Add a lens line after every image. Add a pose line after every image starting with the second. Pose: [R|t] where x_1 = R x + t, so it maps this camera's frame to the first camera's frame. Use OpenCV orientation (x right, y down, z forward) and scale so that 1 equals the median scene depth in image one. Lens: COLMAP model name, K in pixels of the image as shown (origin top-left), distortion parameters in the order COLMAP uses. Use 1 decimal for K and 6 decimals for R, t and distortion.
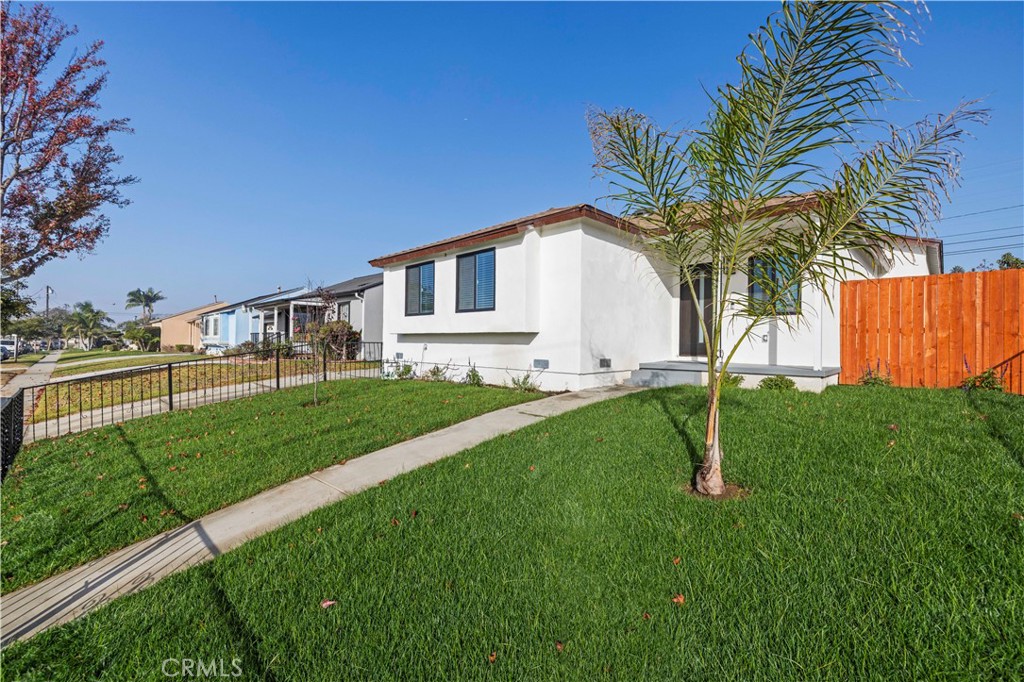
lens RADIAL K [[434.7, 0, 501.6], [0, 434.7, 345.8], [0, 0, 1]] dist [0.000043, 0.000649]
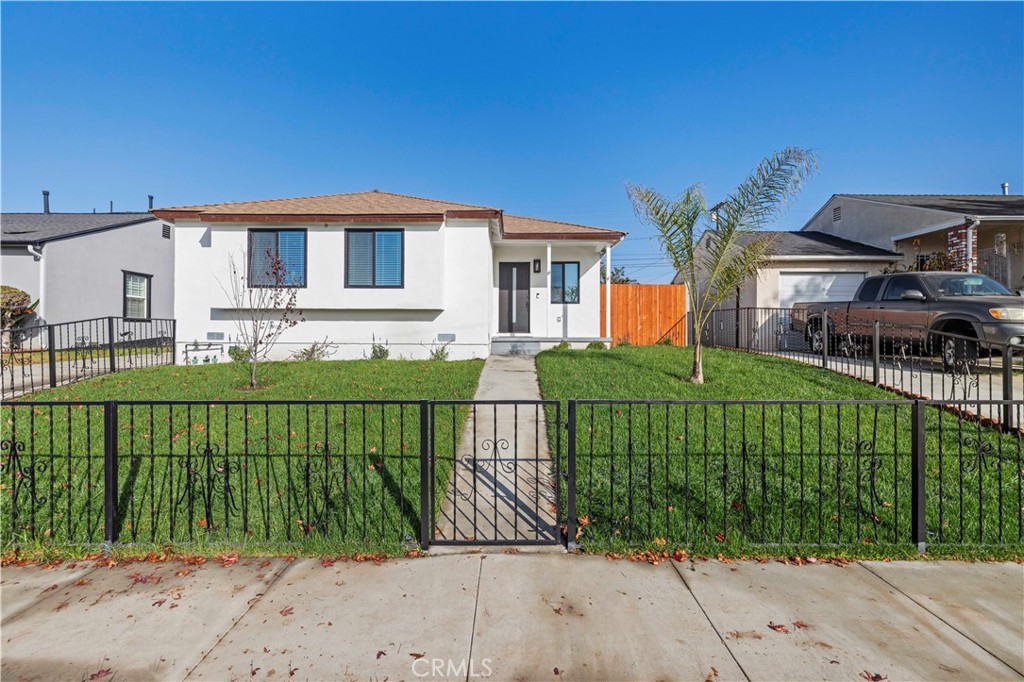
lens RADIAL K [[466.1, 0, 506.3], [0, 466.1, 332.2], [0, 0, 1]] dist [-0.002823, 0.000771]
pose [[0.707145, -0.002647, 0.707064, -0.585403], [0.007892, 0.999960, -0.004149, 0.029227], [-0.707025, 0.008514, 0.707138, 0.019413]]
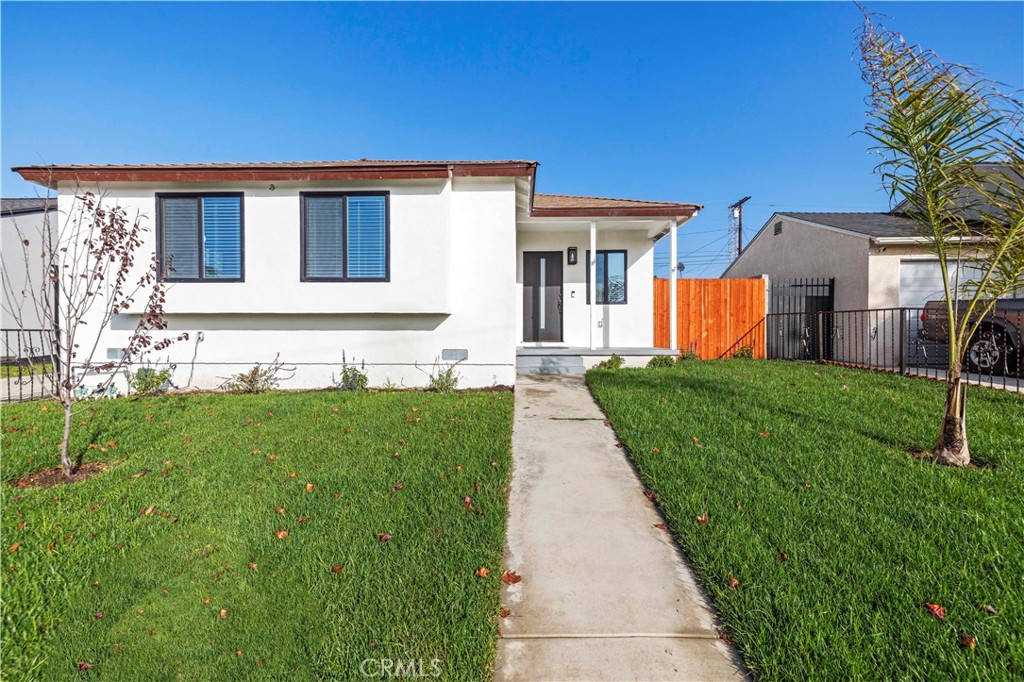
lens RADIAL K [[434.7, 0, 508.2], [0, 434.7, 339.4], [0, 0, 1]] dist [0.000043, 0.000649]
pose [[0.718793, -0.017686, 0.695000, -0.334687], [0.011606, 0.999842, 0.013440, 0.004093], [-0.695128, -0.001595, 0.718884, 0.329801]]
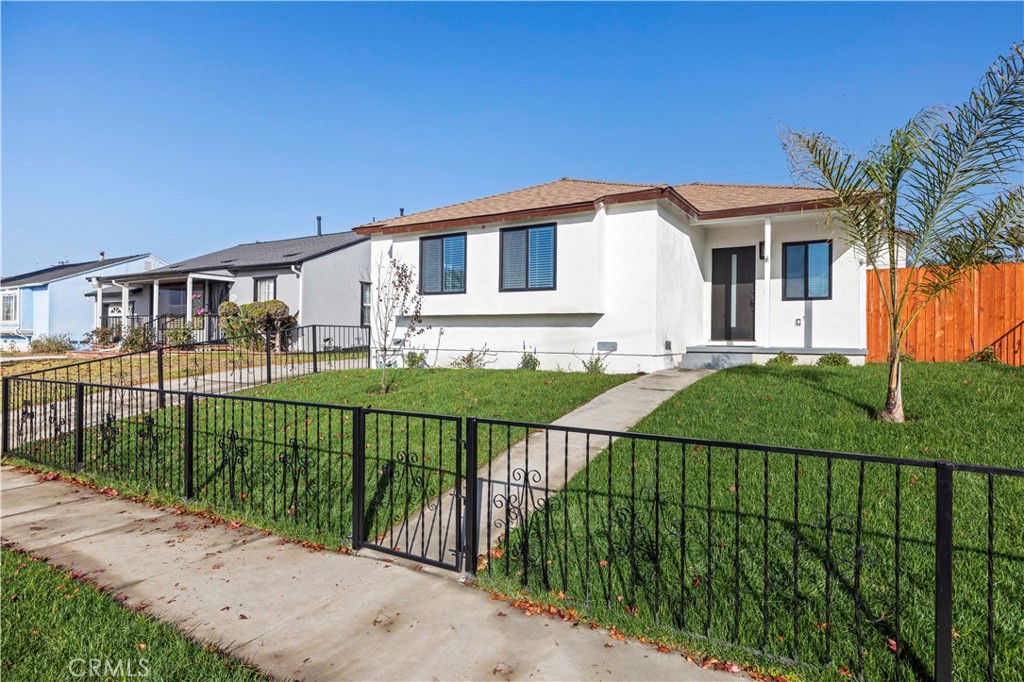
lens RADIAL K [[571.5, 0, 504.7], [0, 571.5, 338.1], [0, 0, 1]] dist [0.004002, -0.000711]
pose [[0.971360, 0.000372, 0.237614, -0.378673], [0.000881, 0.999986, -0.005168, 0.025735], [-0.237613, 0.005229, 0.971346, -0.154438]]
